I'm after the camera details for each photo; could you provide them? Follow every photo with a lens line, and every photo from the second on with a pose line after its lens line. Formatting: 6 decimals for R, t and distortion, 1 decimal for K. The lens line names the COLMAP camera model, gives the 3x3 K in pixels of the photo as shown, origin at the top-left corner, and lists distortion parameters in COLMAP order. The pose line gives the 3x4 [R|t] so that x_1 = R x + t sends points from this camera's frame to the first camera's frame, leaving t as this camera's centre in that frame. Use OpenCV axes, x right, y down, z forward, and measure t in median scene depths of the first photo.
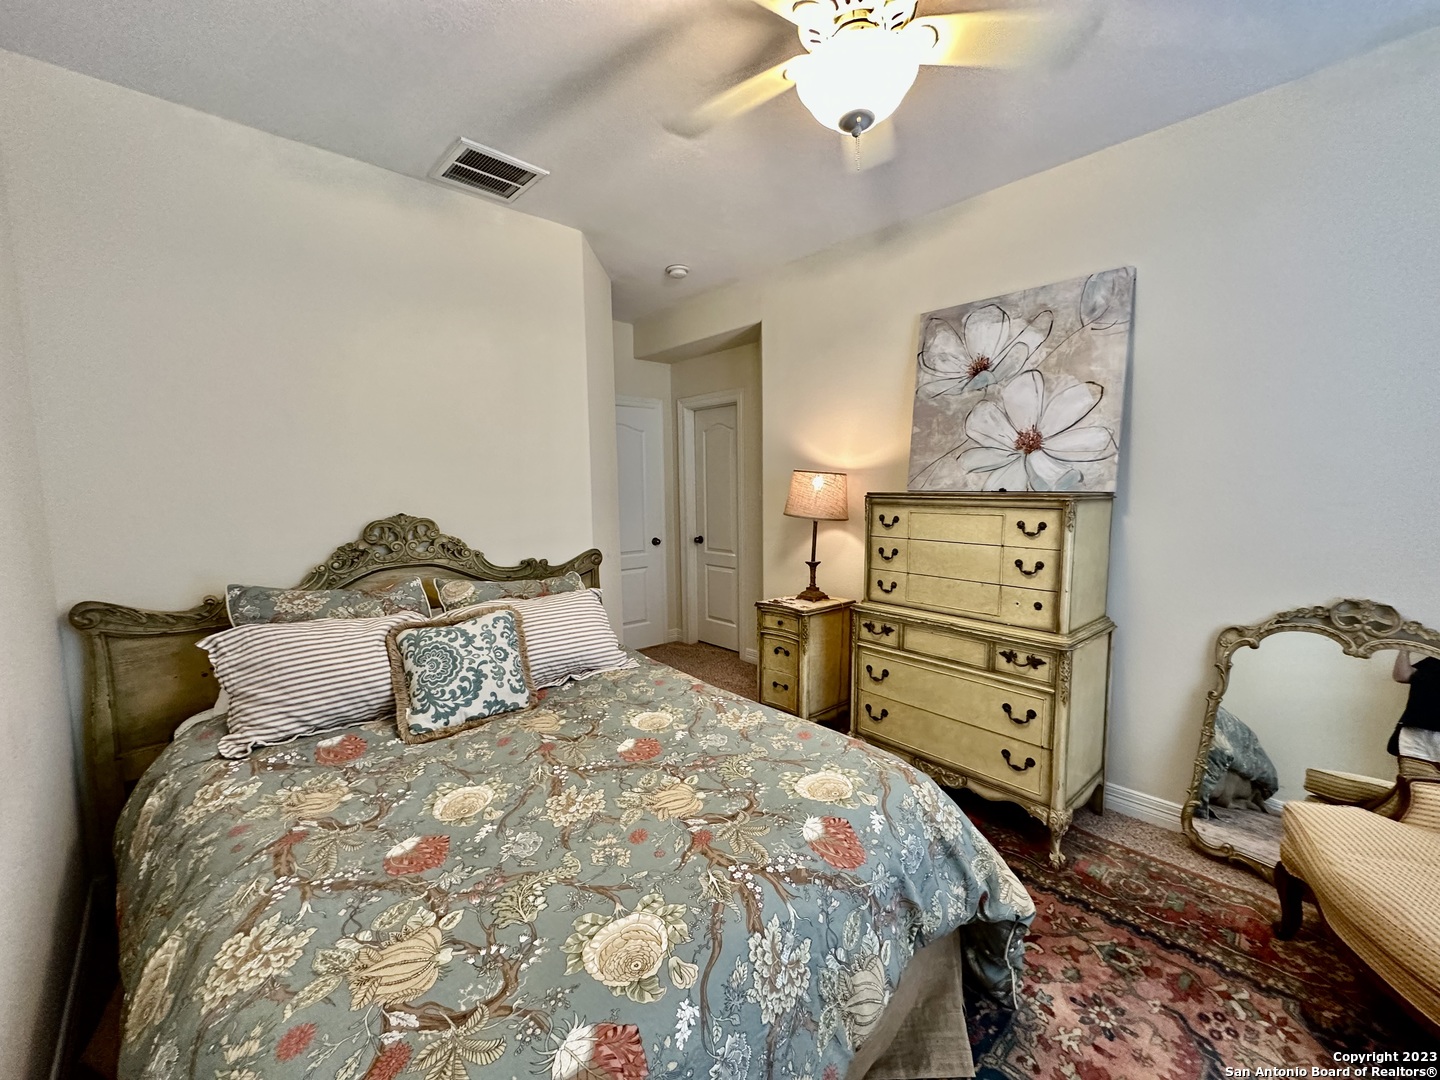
lens RADIAL K [[576.2, 0, 721.4], [0, 576.2, 537.2], [0, 0, 1]] dist [-0.003883, 0.001017]
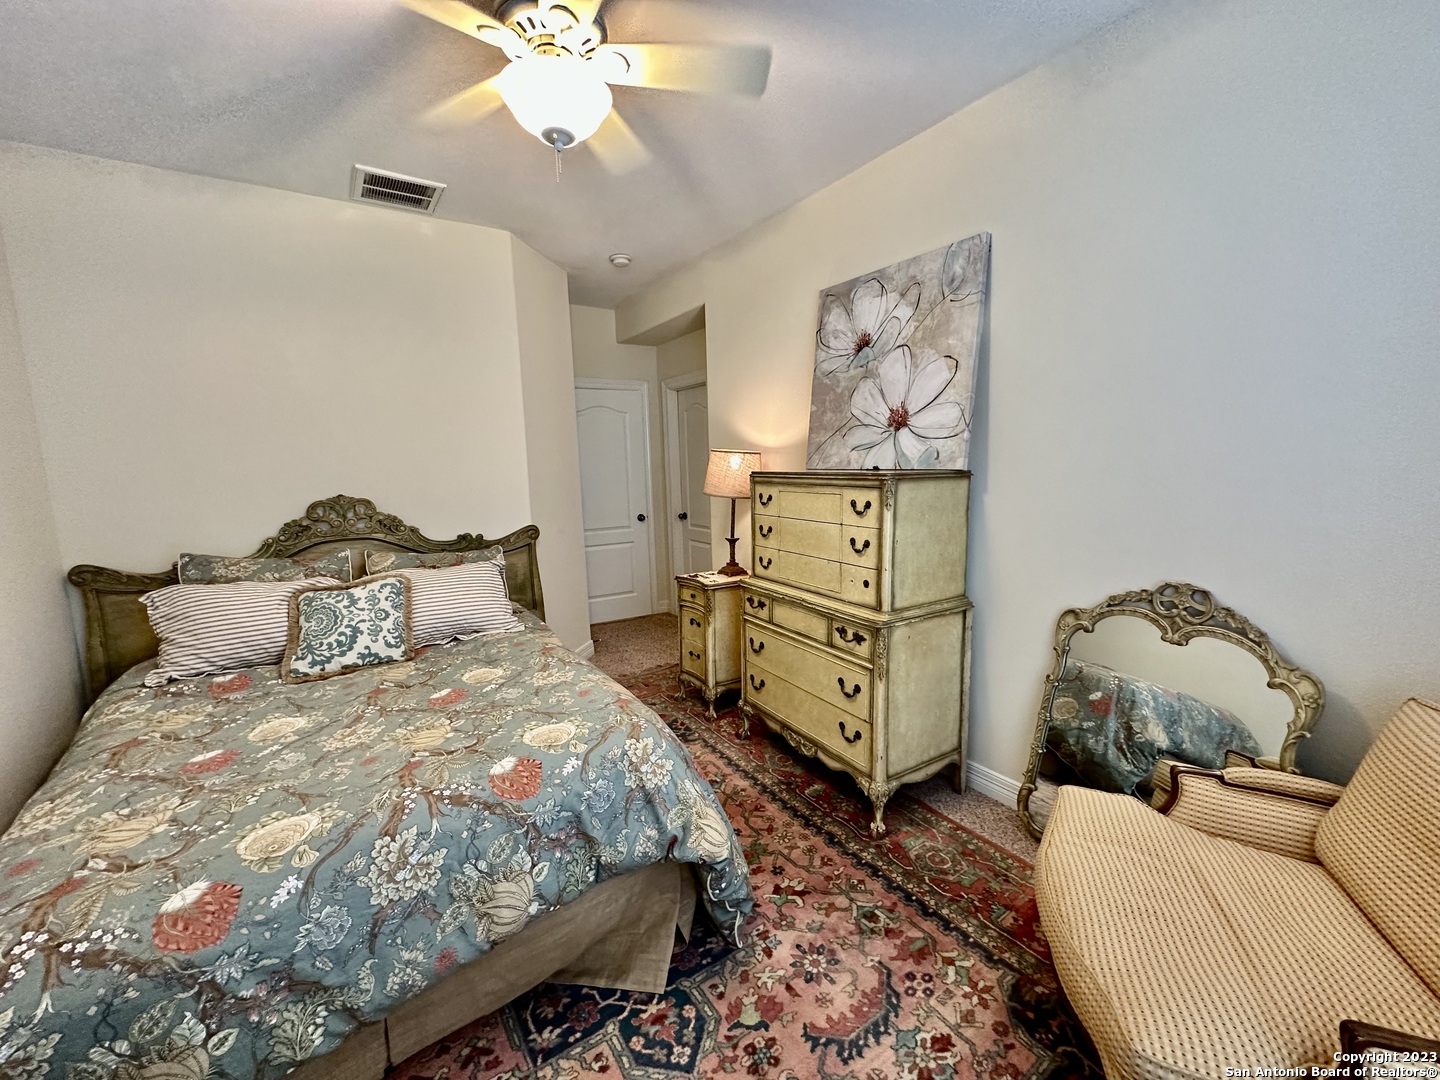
lens RADIAL K [[576.2, 0, 721.4], [0, 576.2, 537.2], [0, 0, 1]] dist [-0.003883, 0.001017]
pose [[0.986729, 0.007386, -0.162210, 0.460452], [-0.000289, 0.999043, 0.043730, -0.006715], [0.162378, -0.043103, 0.985787, -0.038625]]
